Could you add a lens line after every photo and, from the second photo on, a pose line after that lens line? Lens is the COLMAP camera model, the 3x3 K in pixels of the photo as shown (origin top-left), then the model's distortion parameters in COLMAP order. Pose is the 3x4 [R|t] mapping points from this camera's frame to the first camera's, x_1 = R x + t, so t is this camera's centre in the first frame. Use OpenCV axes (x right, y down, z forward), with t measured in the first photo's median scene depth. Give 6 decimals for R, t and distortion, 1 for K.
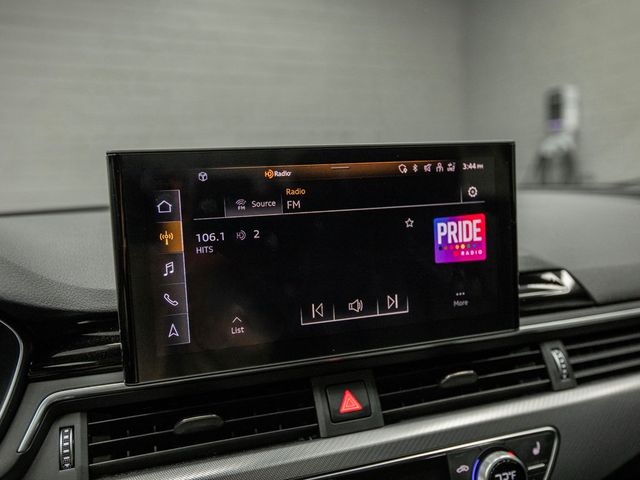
lens RADIAL K [[569.4, 0, 318.7], [0, 569.4, 235.2], [0, 0, 1]] dist [-0.008053, 0.033036]
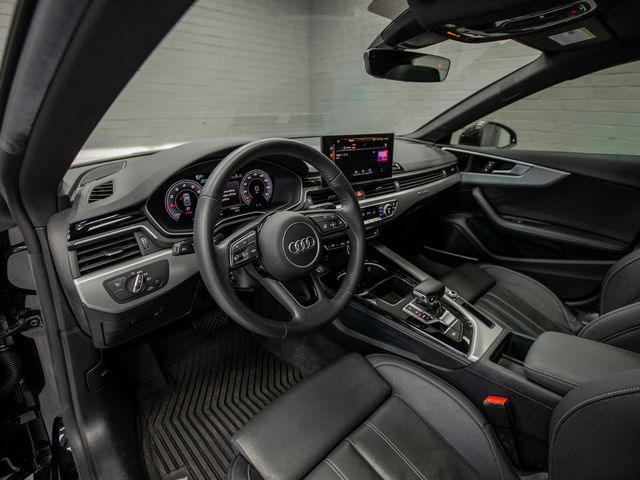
lens RADIAL K [[332.5, 0, 329.6], [0, 332.5, 237.7], [0, 0, 1]] dist [-0.031745, 0.003795]
pose [[0.935484, -0.076211, 0.345053, -1.055952], [-0.016545, 0.965949, 0.258203, -0.036725], [-0.352981, -0.247254, 0.902369, -1.302921]]
